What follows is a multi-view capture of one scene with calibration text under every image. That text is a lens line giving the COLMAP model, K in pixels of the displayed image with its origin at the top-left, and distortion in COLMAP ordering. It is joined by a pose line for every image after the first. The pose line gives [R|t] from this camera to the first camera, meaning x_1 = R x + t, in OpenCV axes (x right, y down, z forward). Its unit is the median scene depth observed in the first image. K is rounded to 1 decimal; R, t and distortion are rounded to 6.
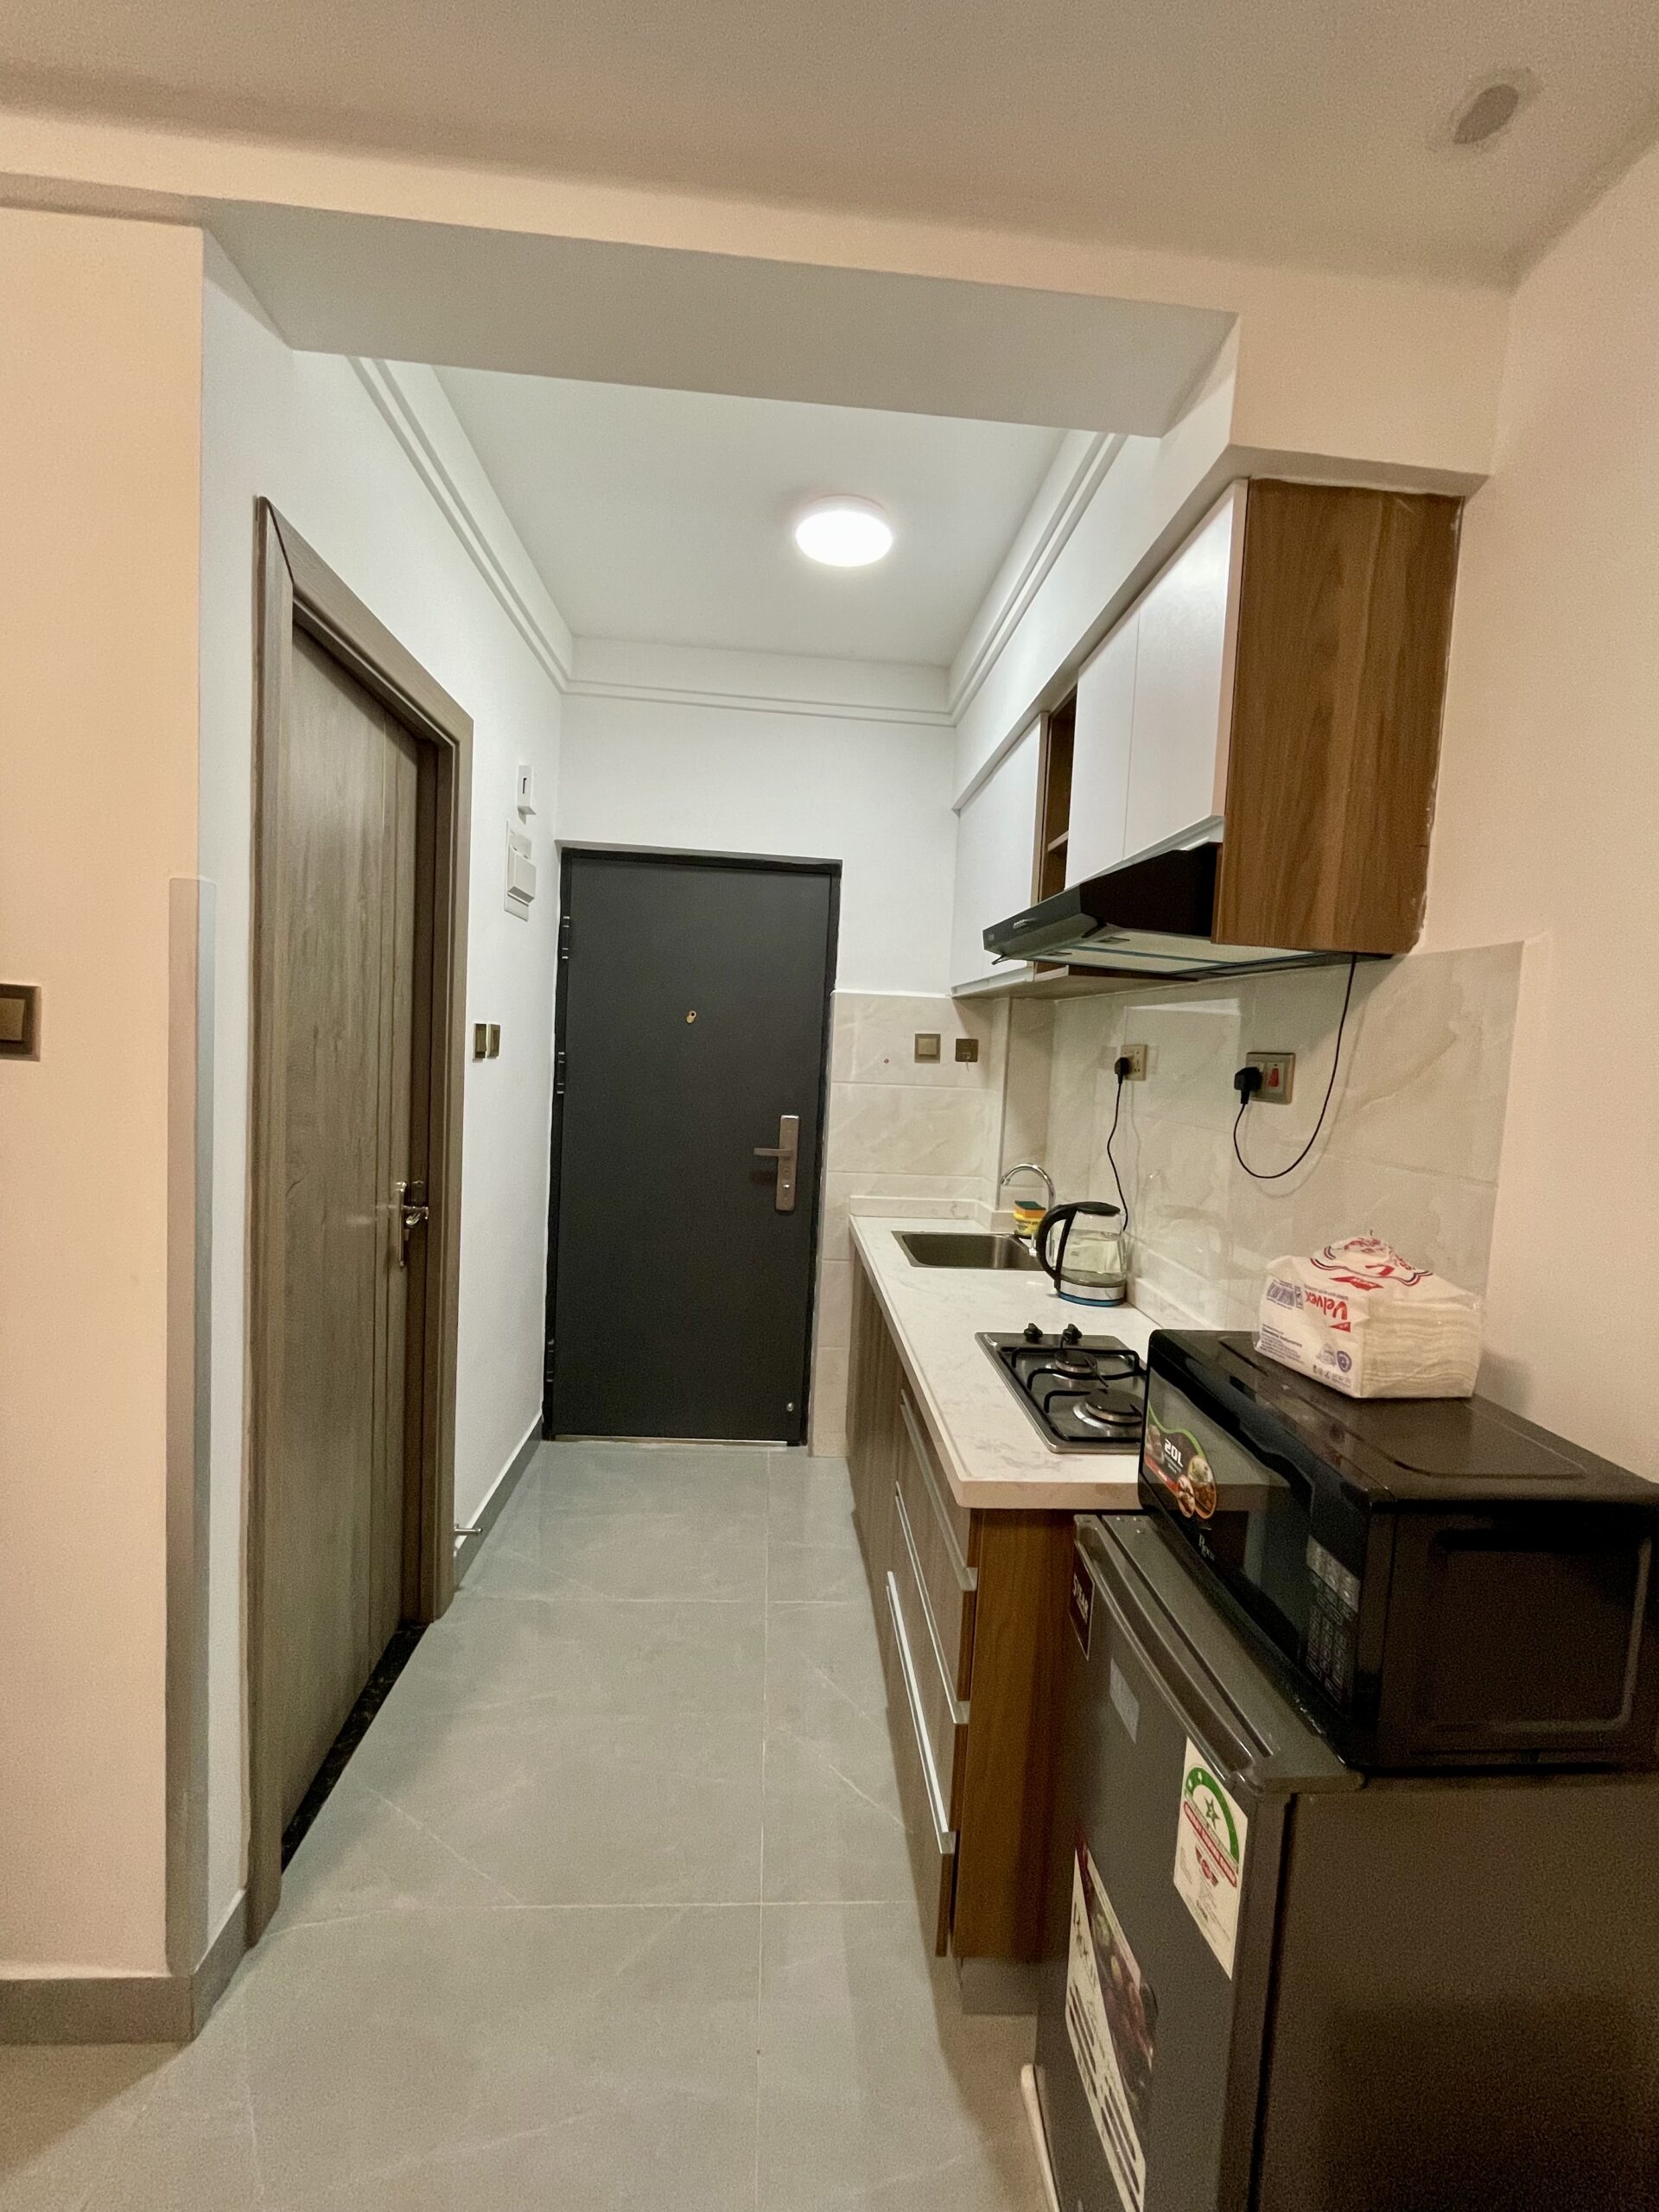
lens RADIAL K [[897.2, 0, 829.5], [0, 897.2, 1106.0], [0, 0, 1]] dist [-0.001903, -0.000305]
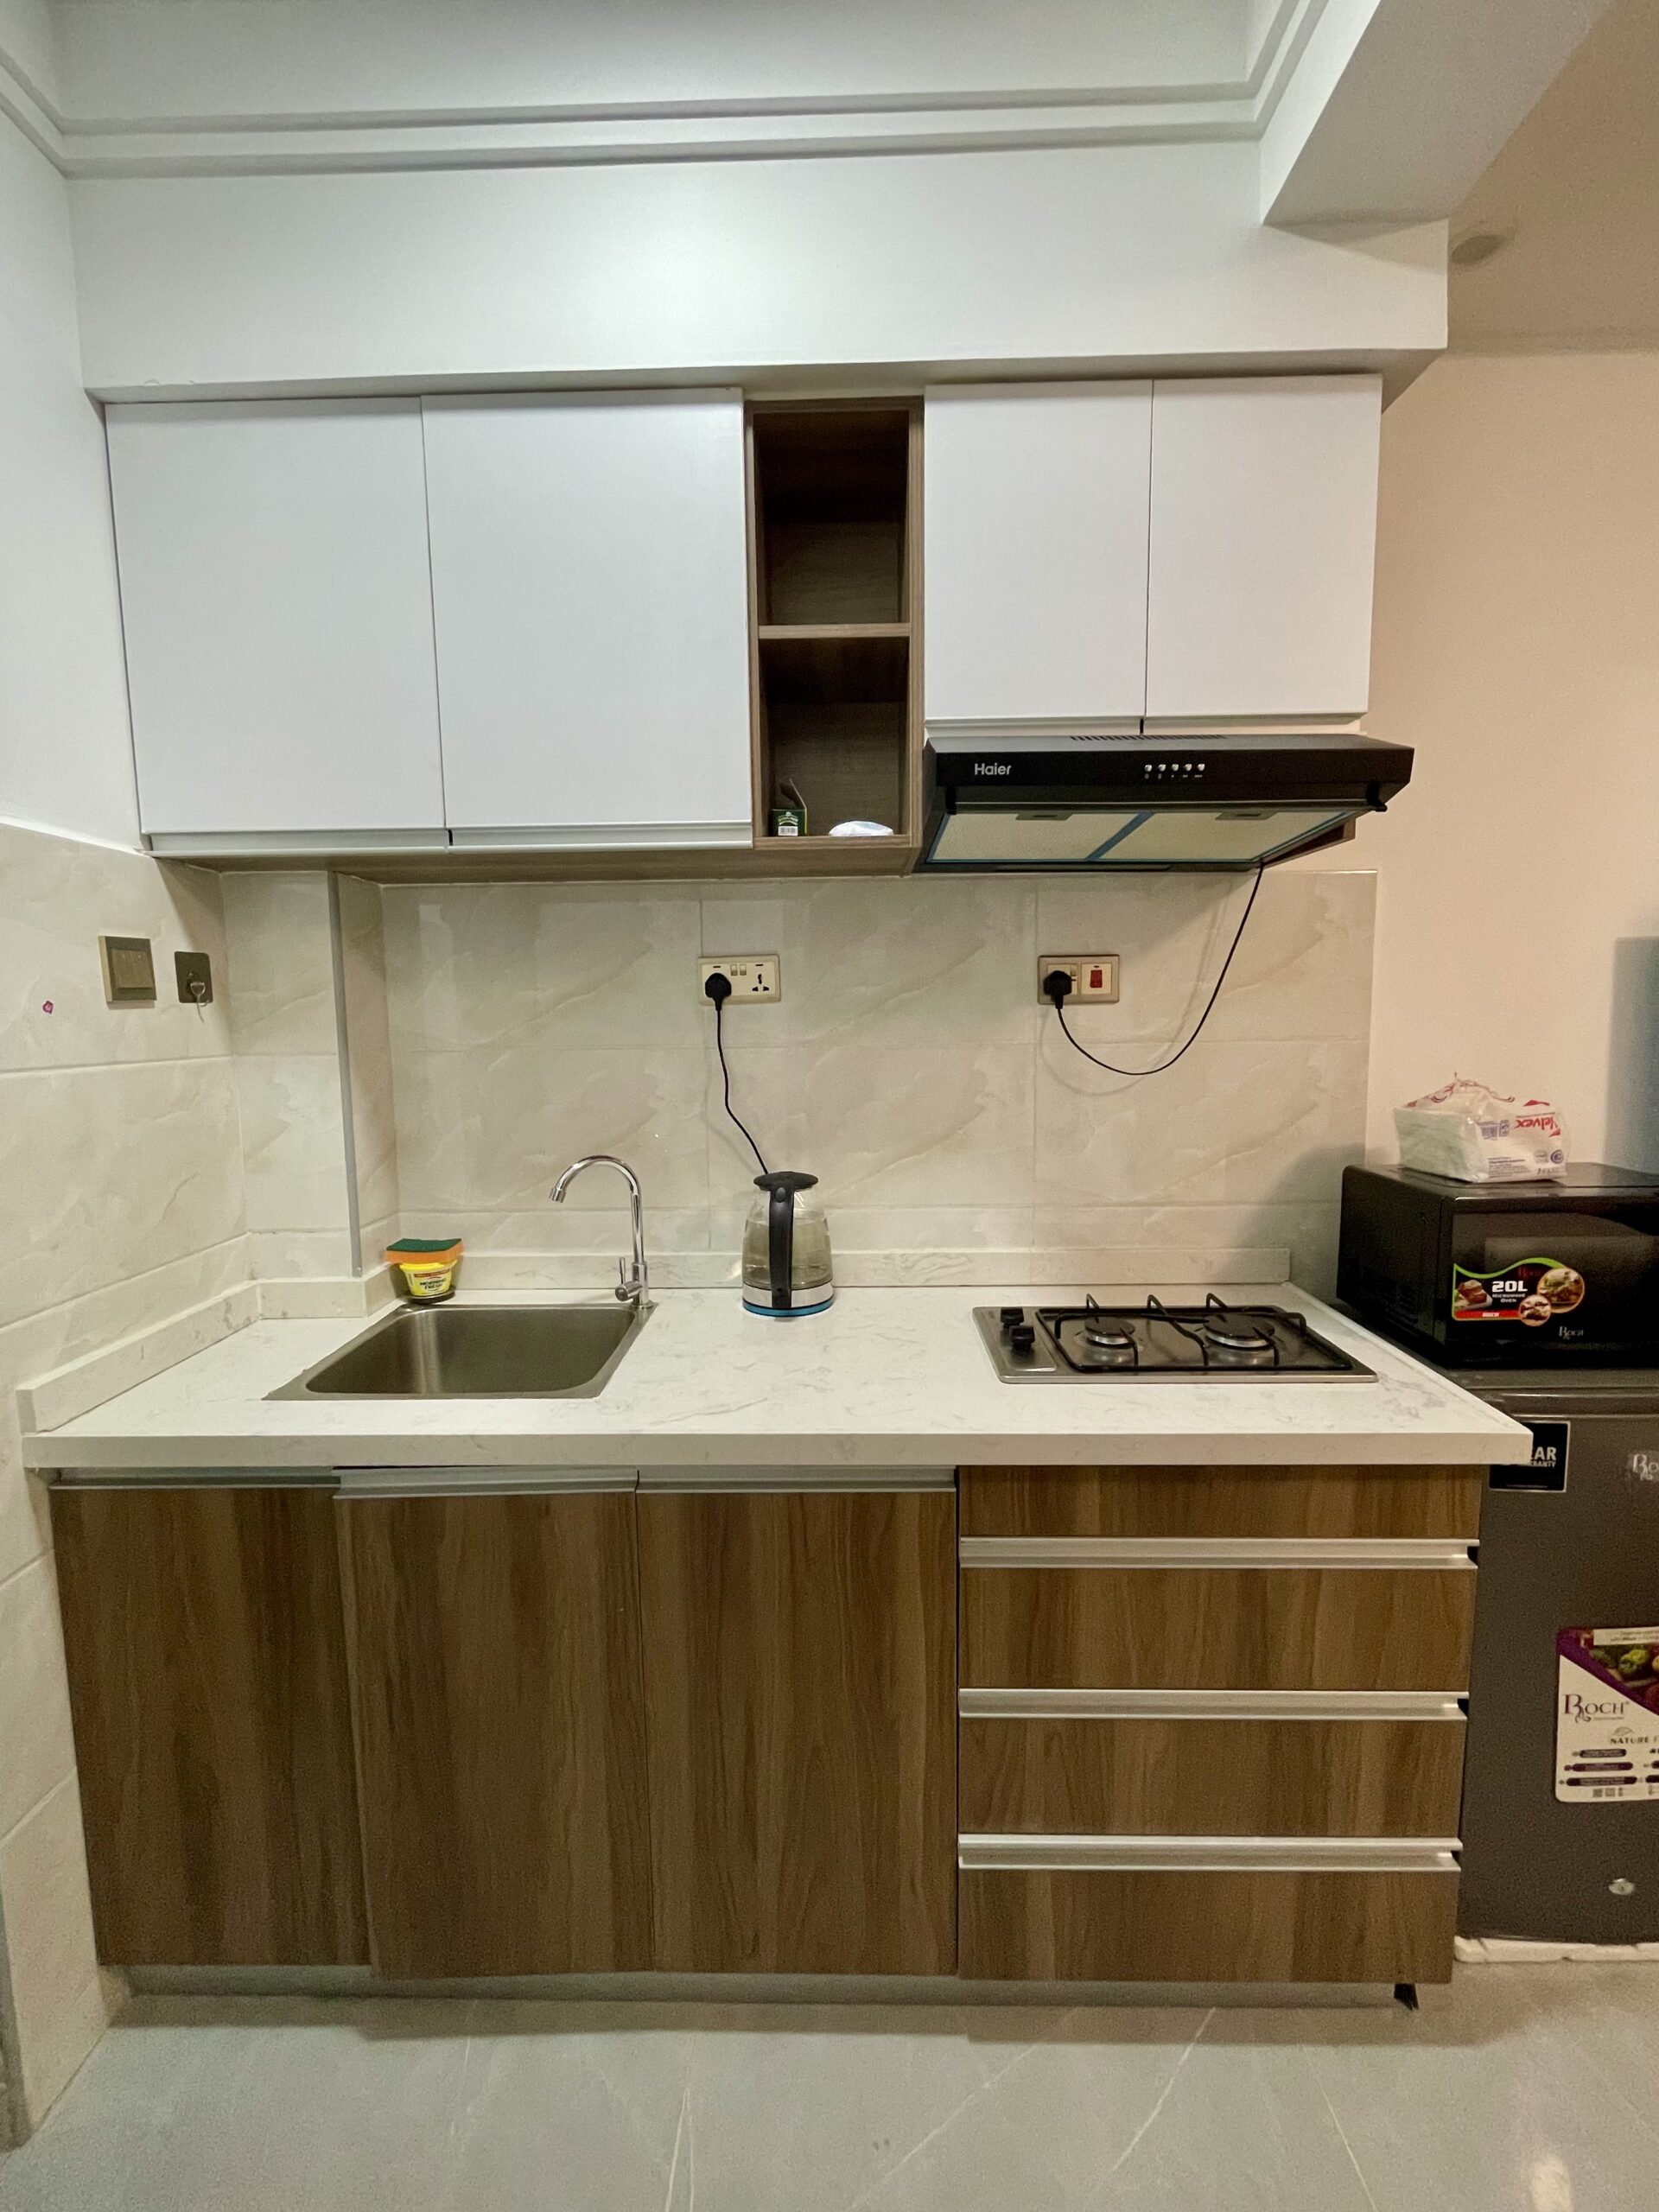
lens RADIAL K [[897.2, 0, 829.5], [0, 897.2, 1106.0], [0, 0, 1]] dist [-0.001903, -0.000305]
pose [[0.078975, -0.151701, 0.985266, -0.556886], [0.090624, 0.985353, 0.144450, -0.064747], [-0.992749, 0.077881, 0.091566, 1.224957]]
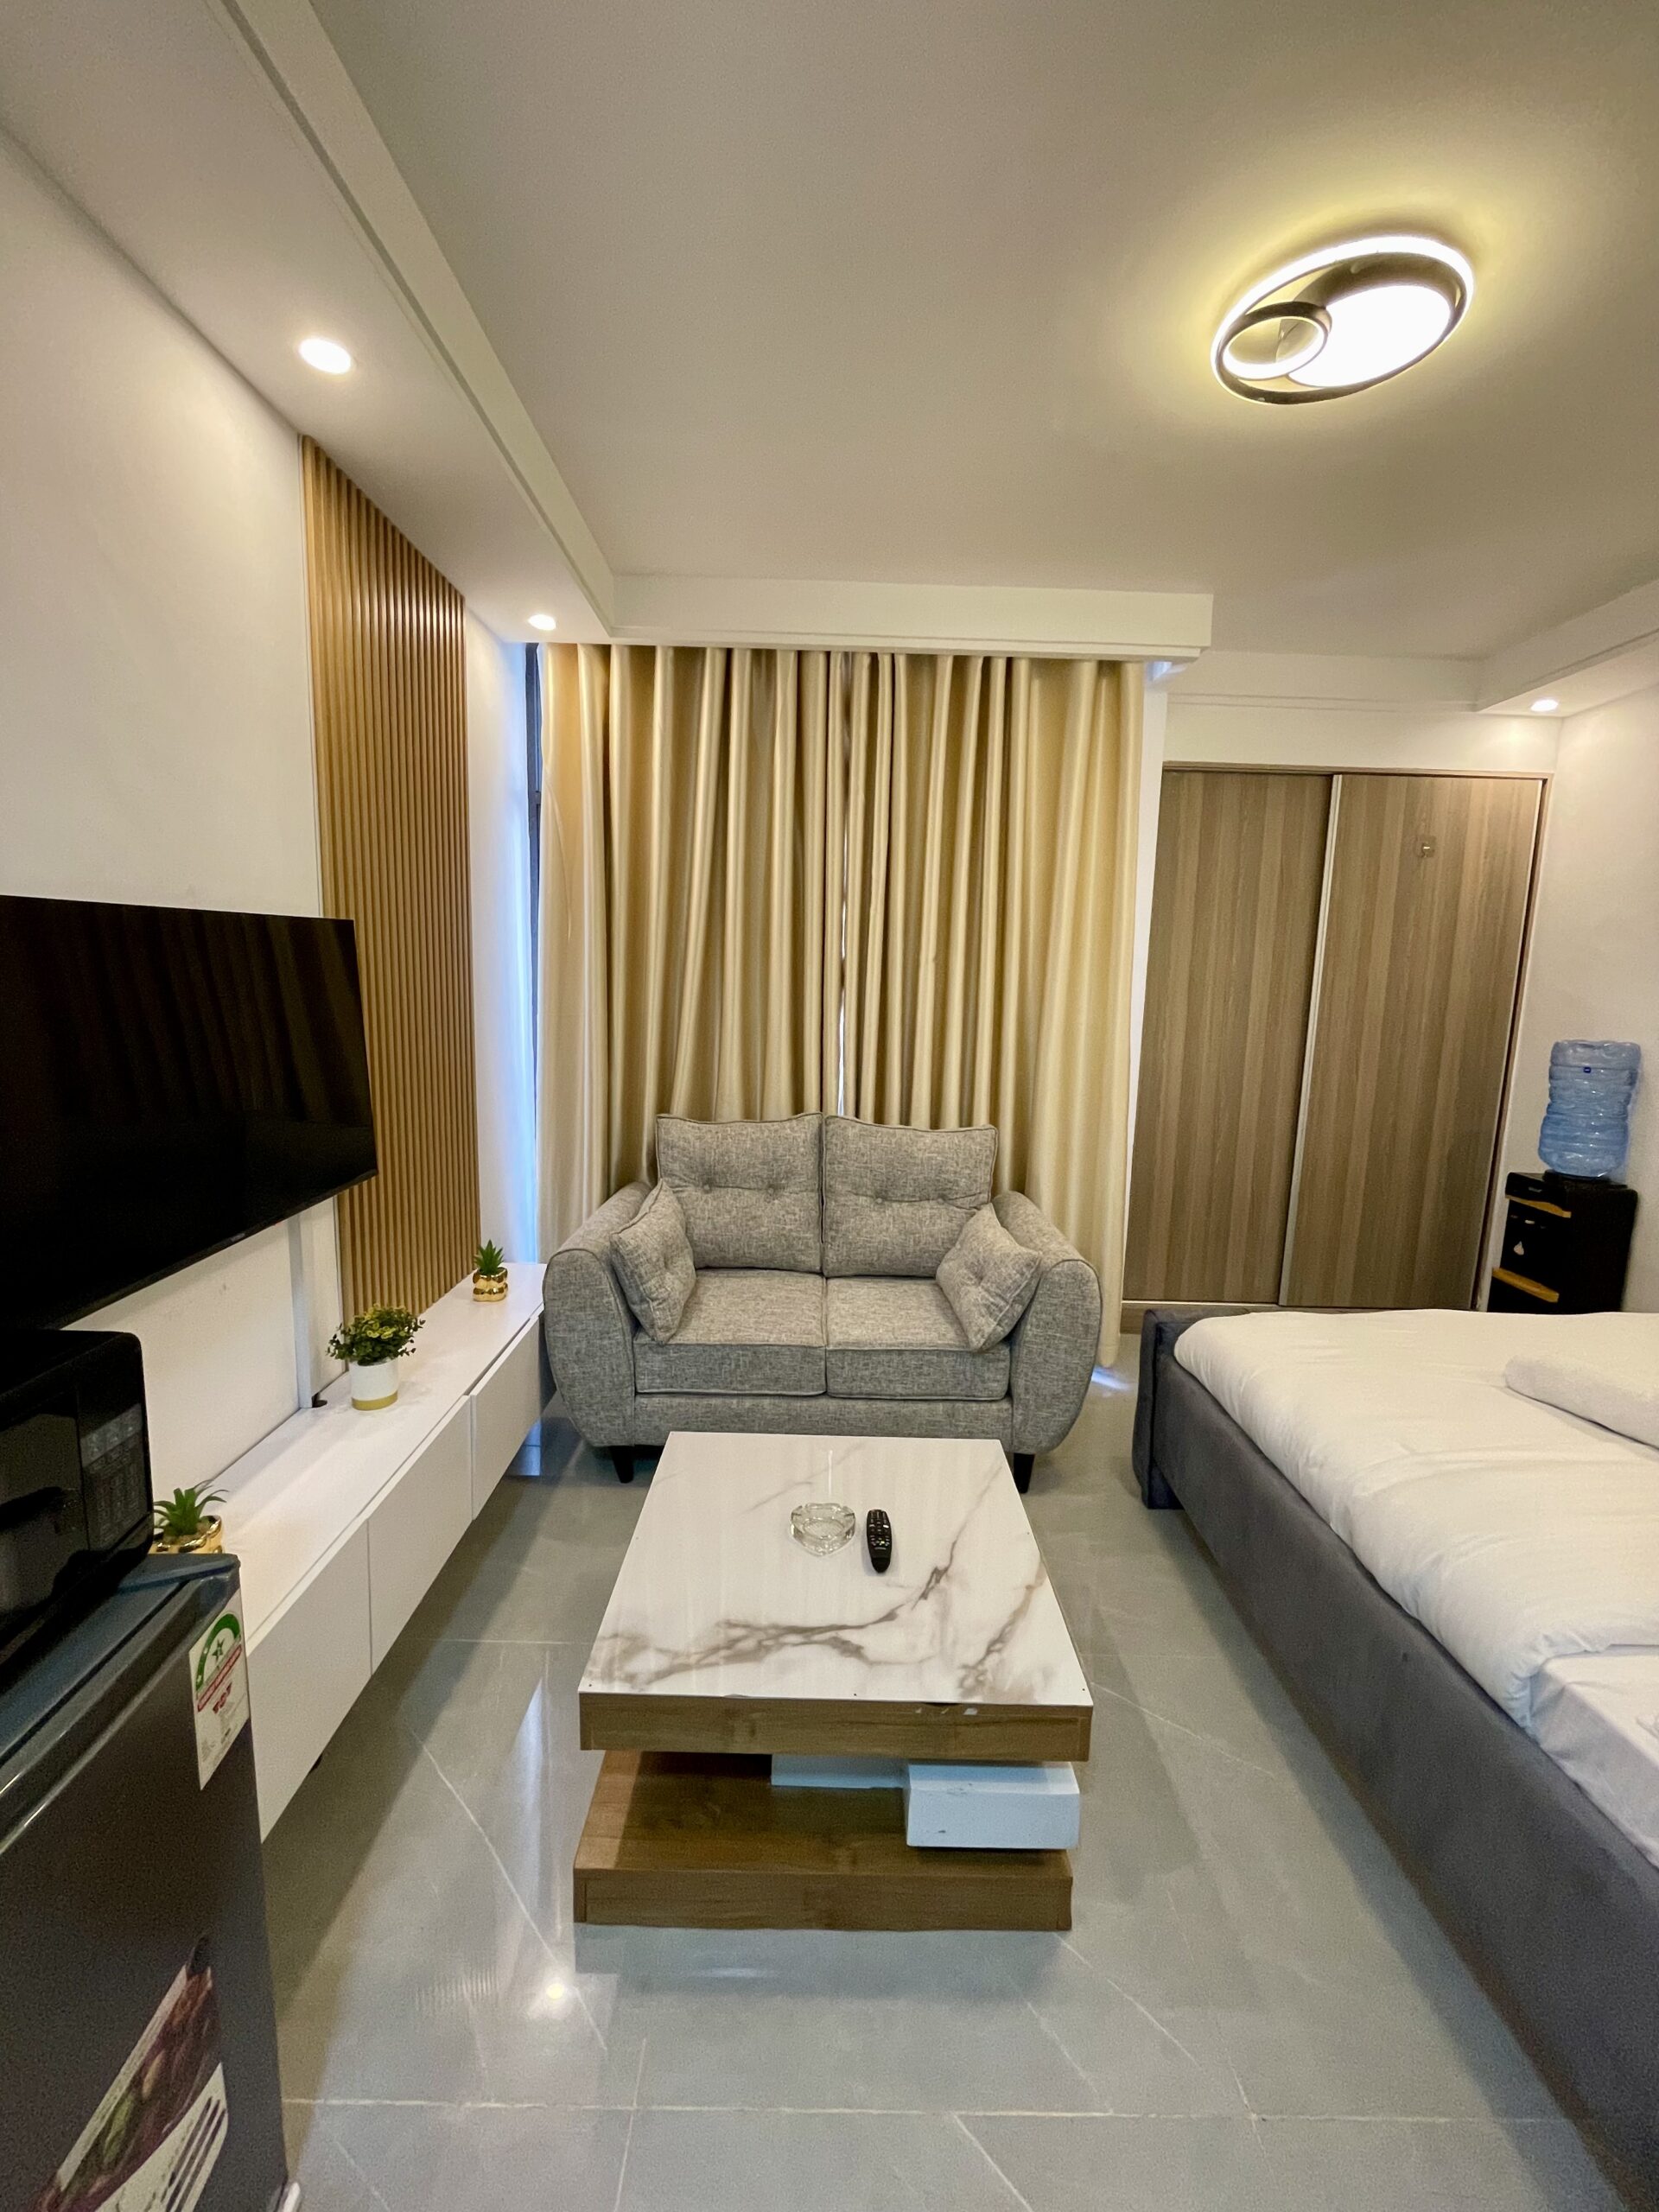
lens RADIAL K [[897.2, 0, 829.5], [0, 897.2, 1106.0], [0, 0, 1]] dist [-0.001903, -0.000305]
pose [[-0.995250, -0.087066, 0.043565, -0.164839], [-0.075447, 0.972559, 0.220081, -0.090423], [-0.061531, 0.215749, -0.974508, 0.968410]]
